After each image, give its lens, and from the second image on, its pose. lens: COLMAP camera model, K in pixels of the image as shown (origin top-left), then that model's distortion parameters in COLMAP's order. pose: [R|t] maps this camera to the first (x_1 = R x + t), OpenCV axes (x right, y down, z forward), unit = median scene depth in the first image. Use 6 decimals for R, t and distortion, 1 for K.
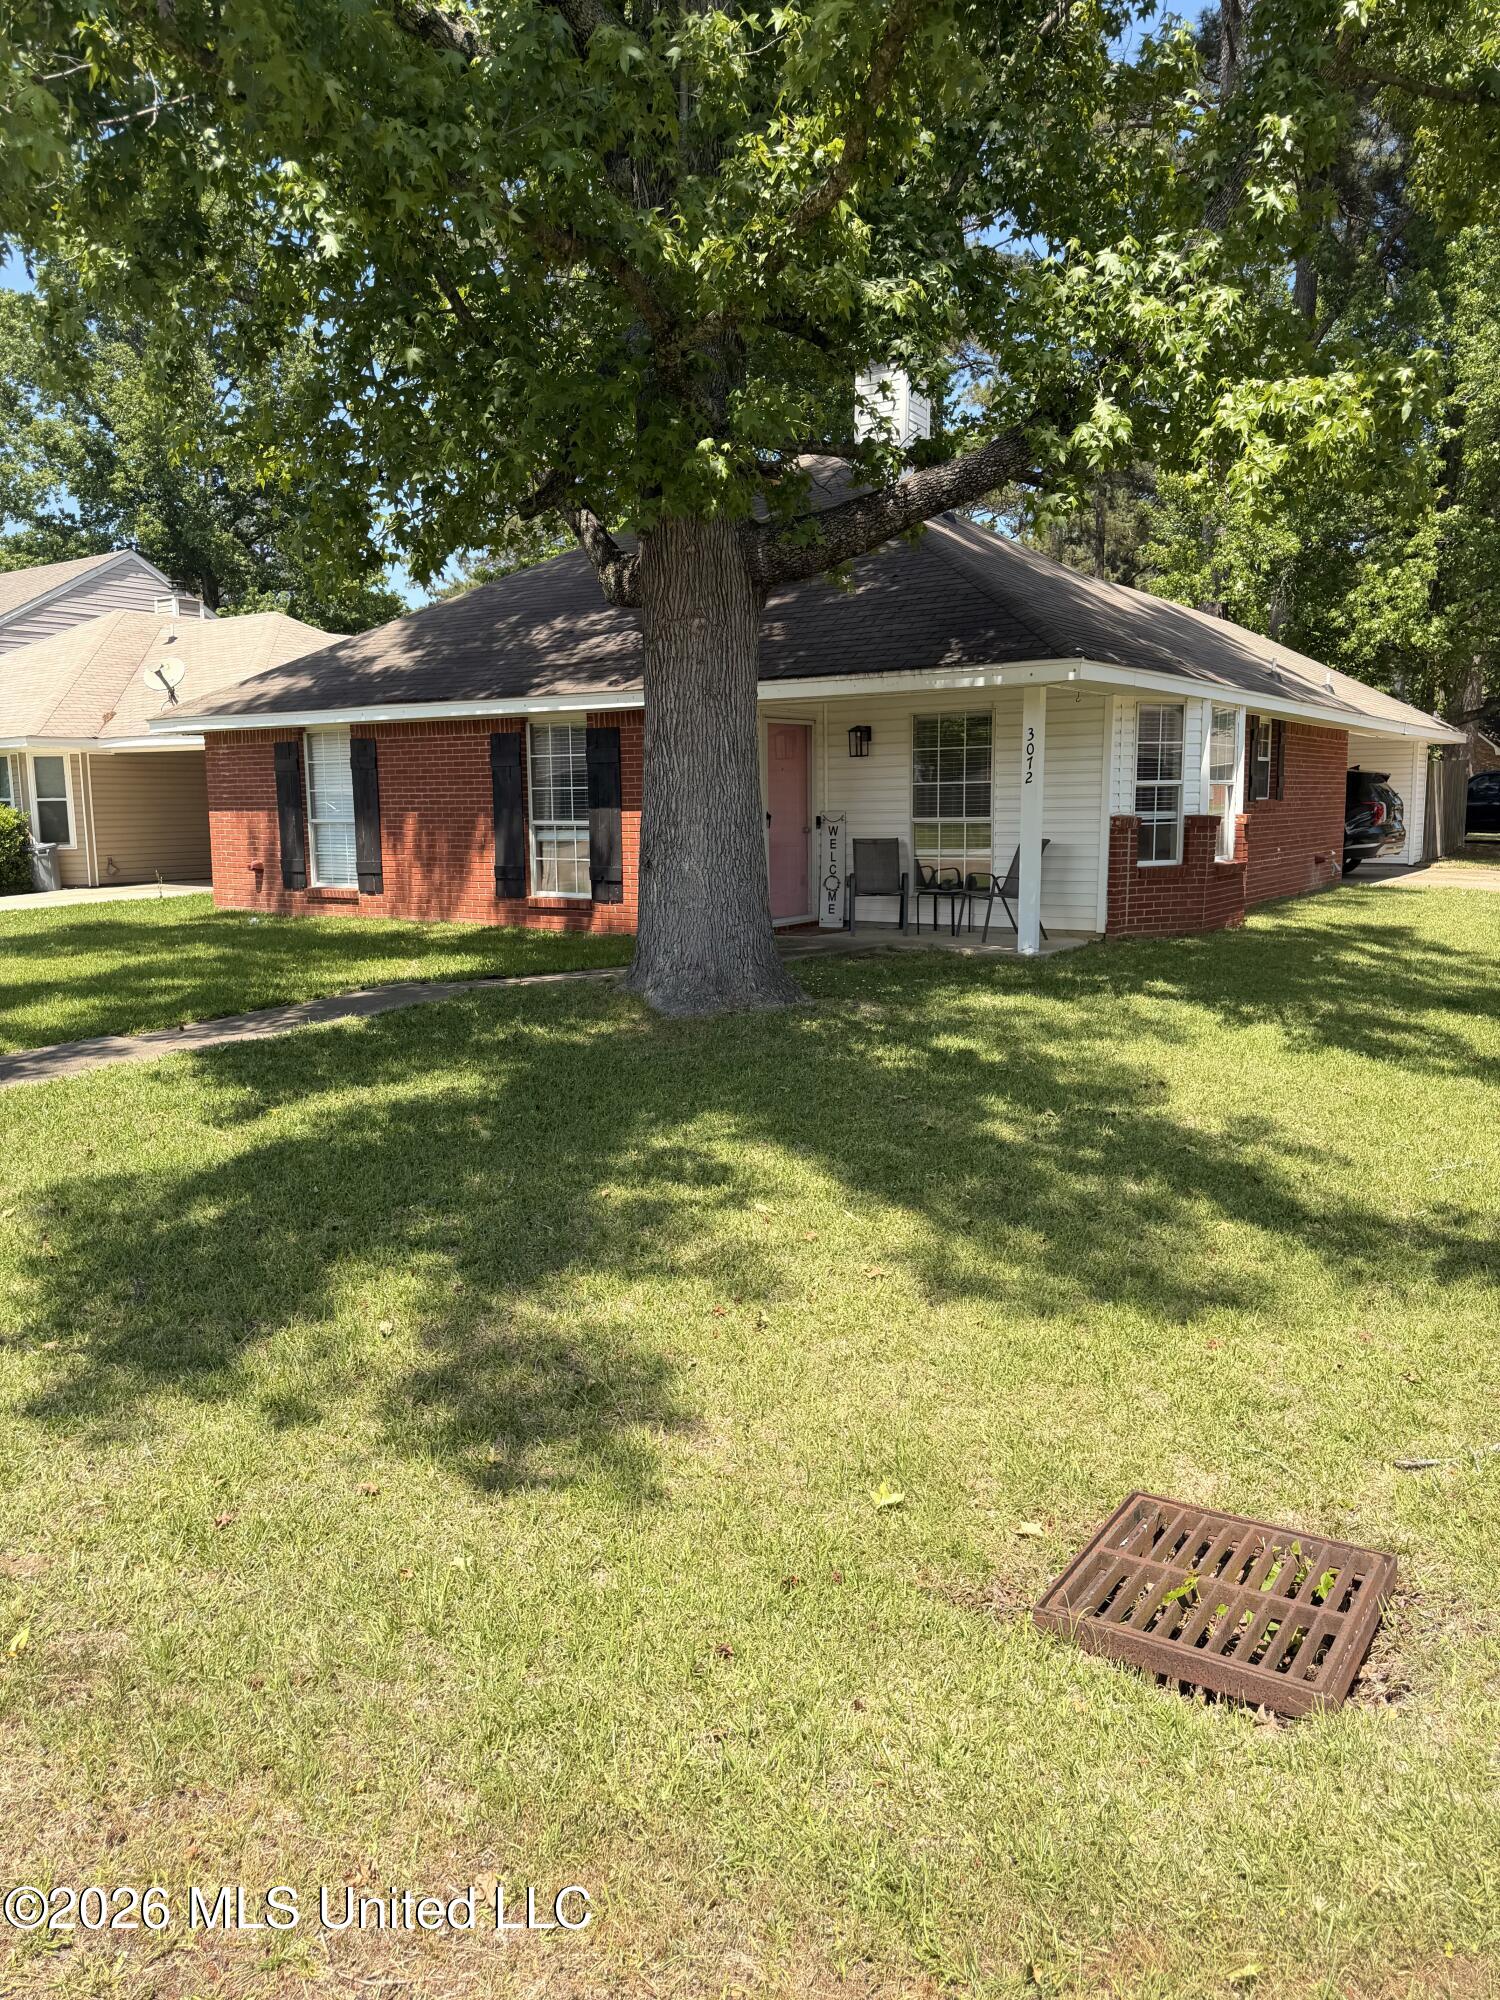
lens RADIAL K [[1408.6, 0, 757.6], [0, 1408.6, 1018.1], [0, 0, 1]] dist [0.069200, -0.074917]
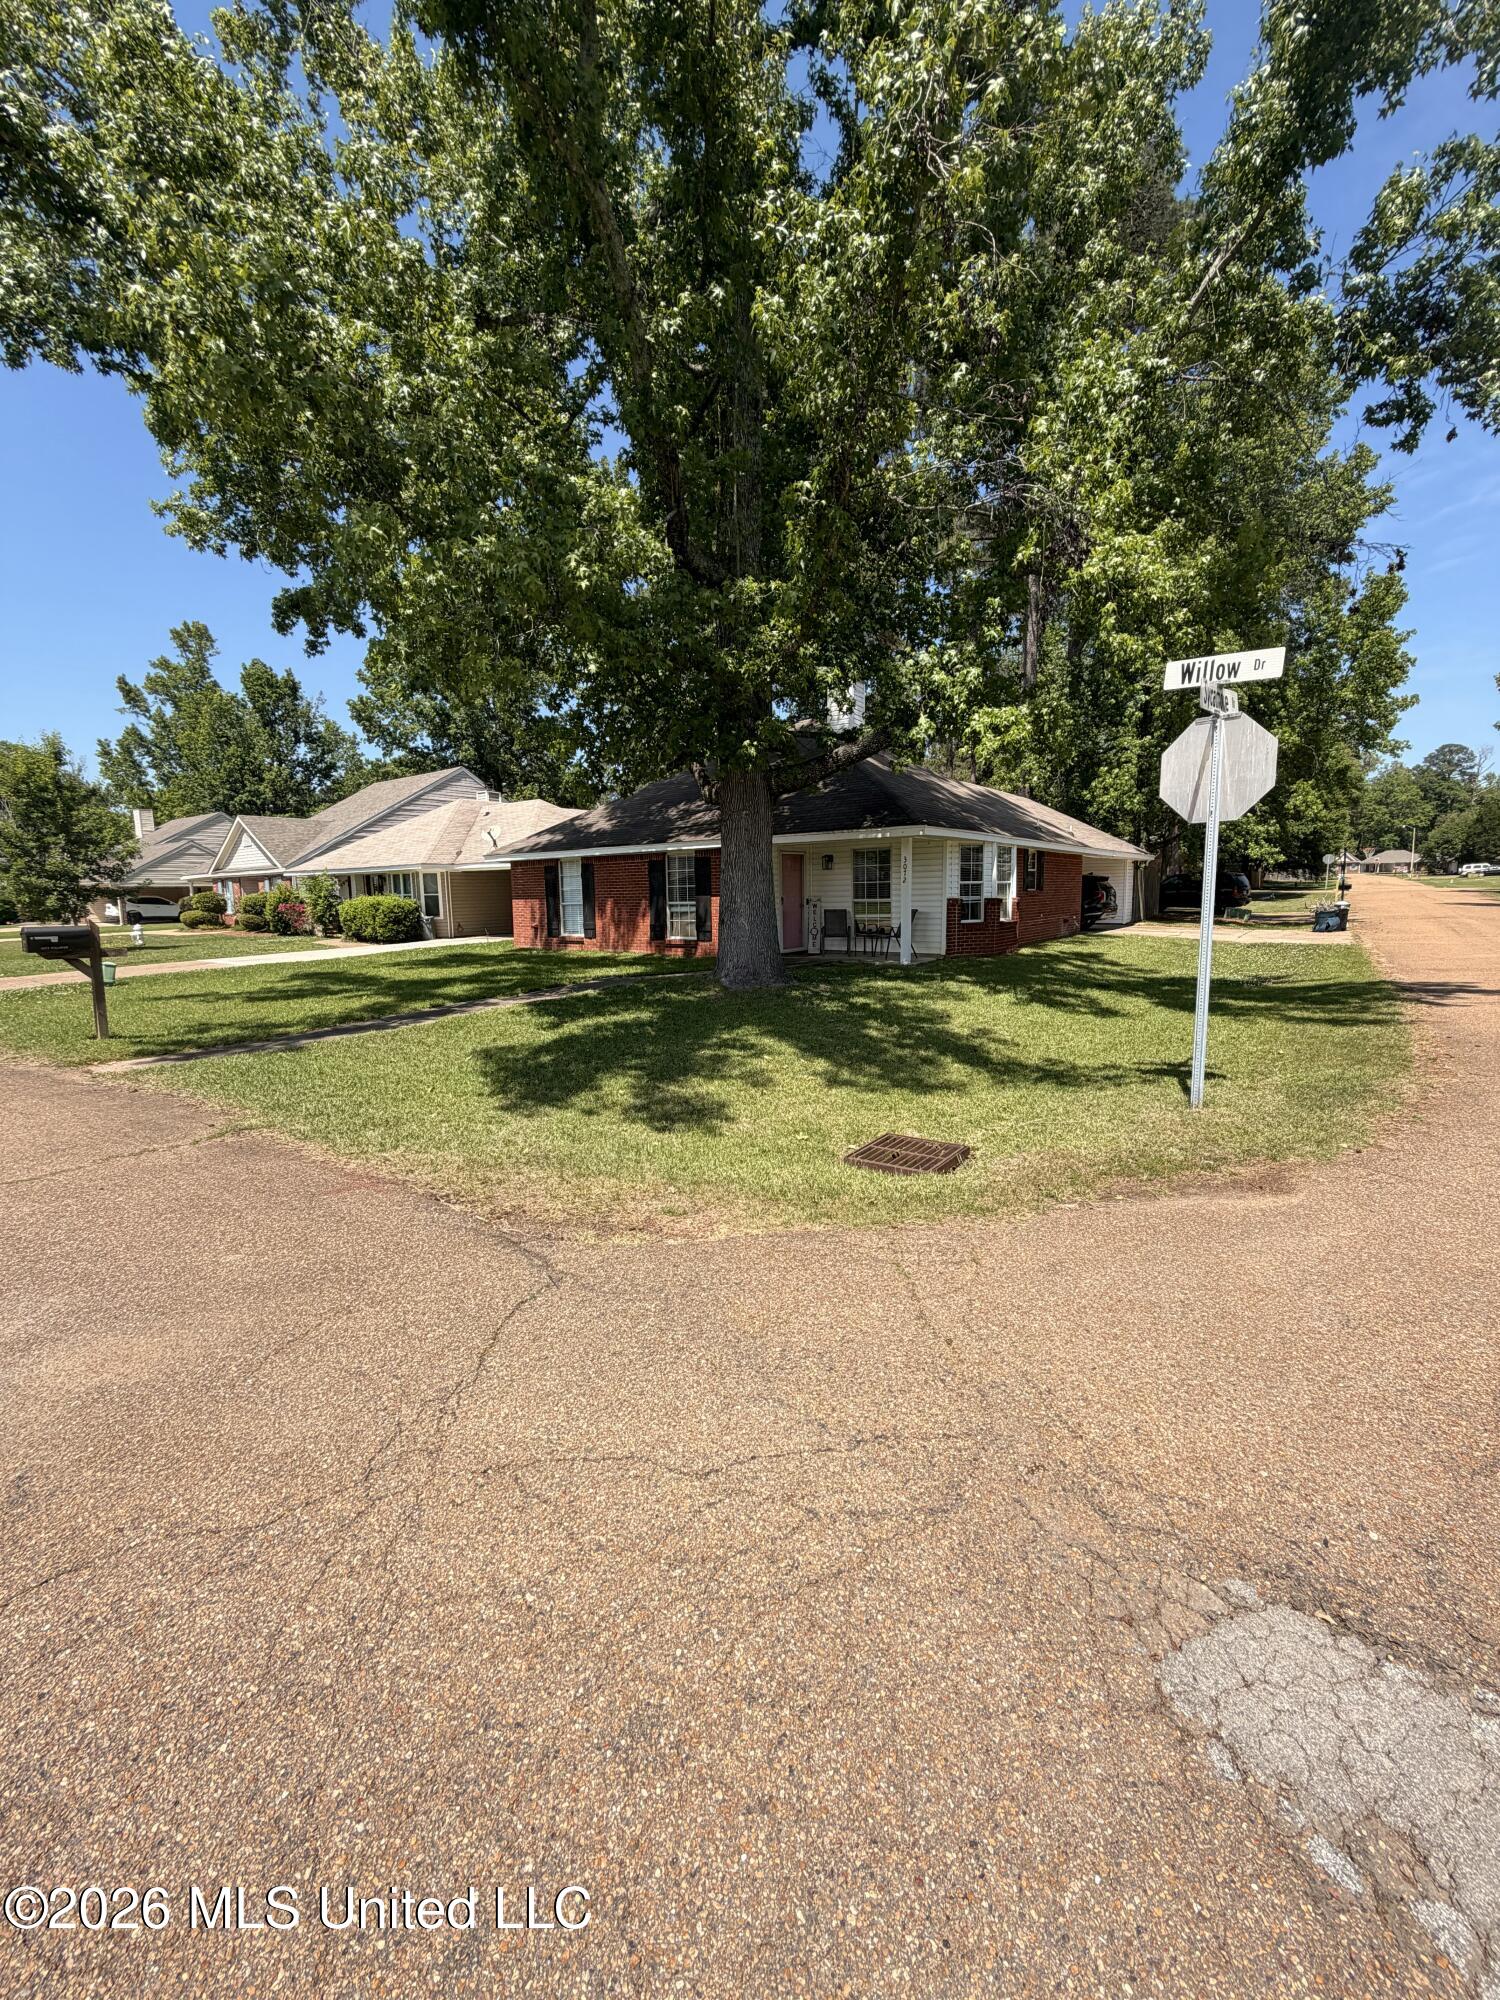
lens RADIAL K [[797.4, 0, 747.3], [0, 797.4, 1001.4], [0, 0, 1]] dist [-0.001029, 0.001144]
pose [[0.998597, 0.000201, -0.052954, 0.022625], [-0.001029, 0.999878, -0.015601, 0.030073], [0.052945, 0.015634, 0.998475, -0.202896]]
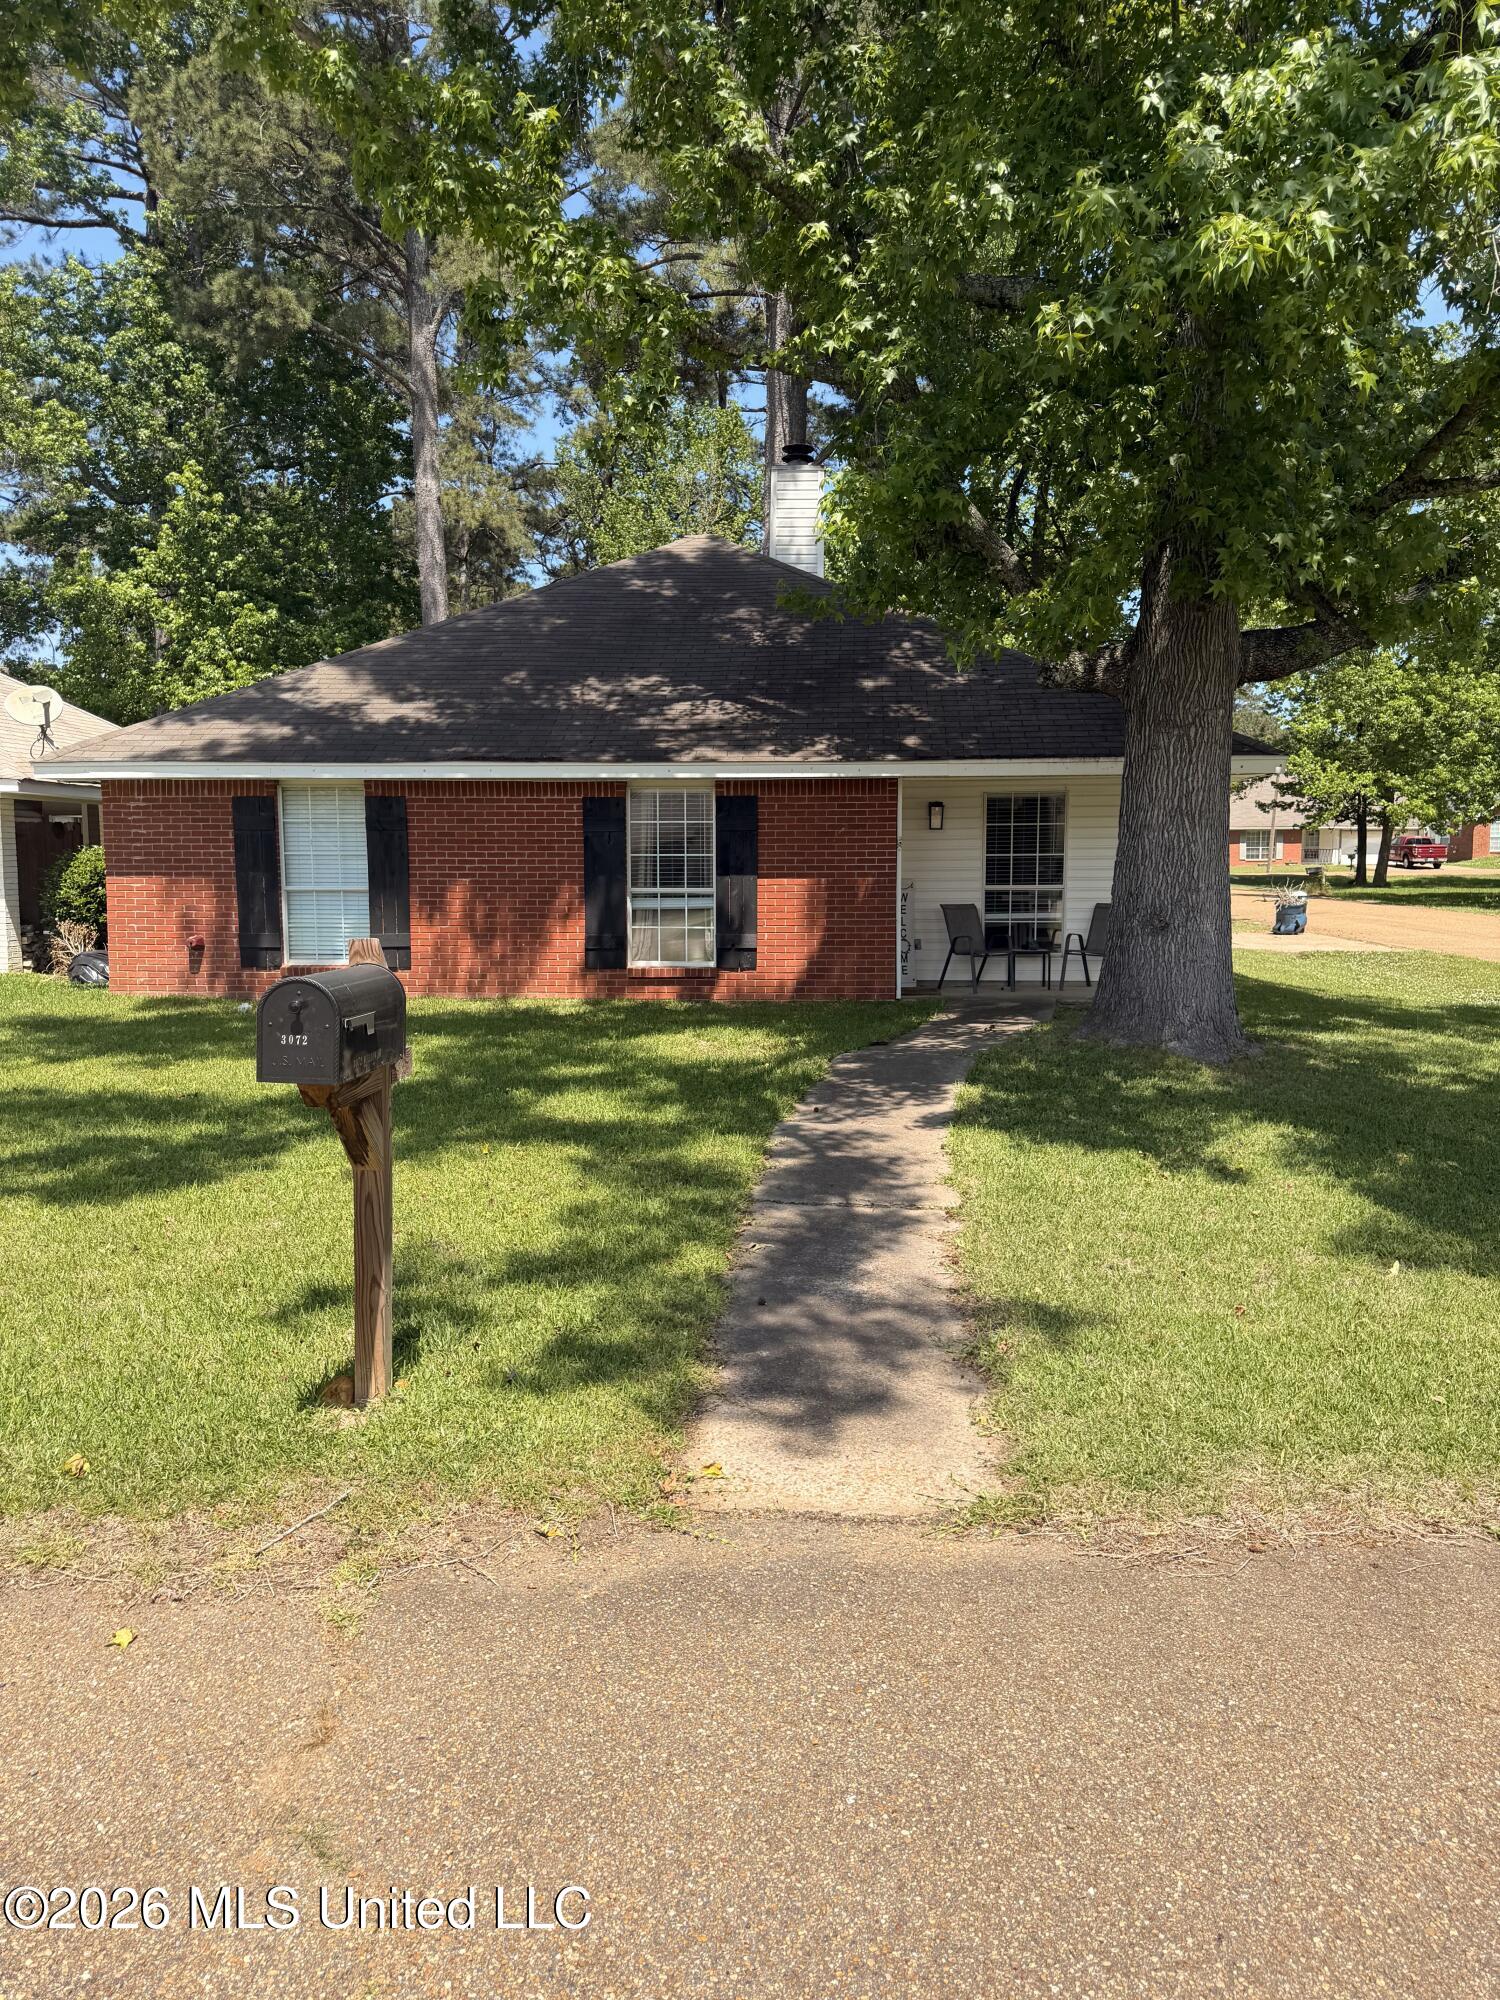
lens RADIAL K [[1408.6, 0, 748.5], [0, 1408.6, 996.0], [0, 0, 1]] dist [0.069200, -0.074917]
pose [[0.863564, -0.037470, 0.502845, -0.773136], [0.069313, 0.996590, -0.044774, -0.024566], [-0.499452, 0.073519, 0.863216, 0.185913]]
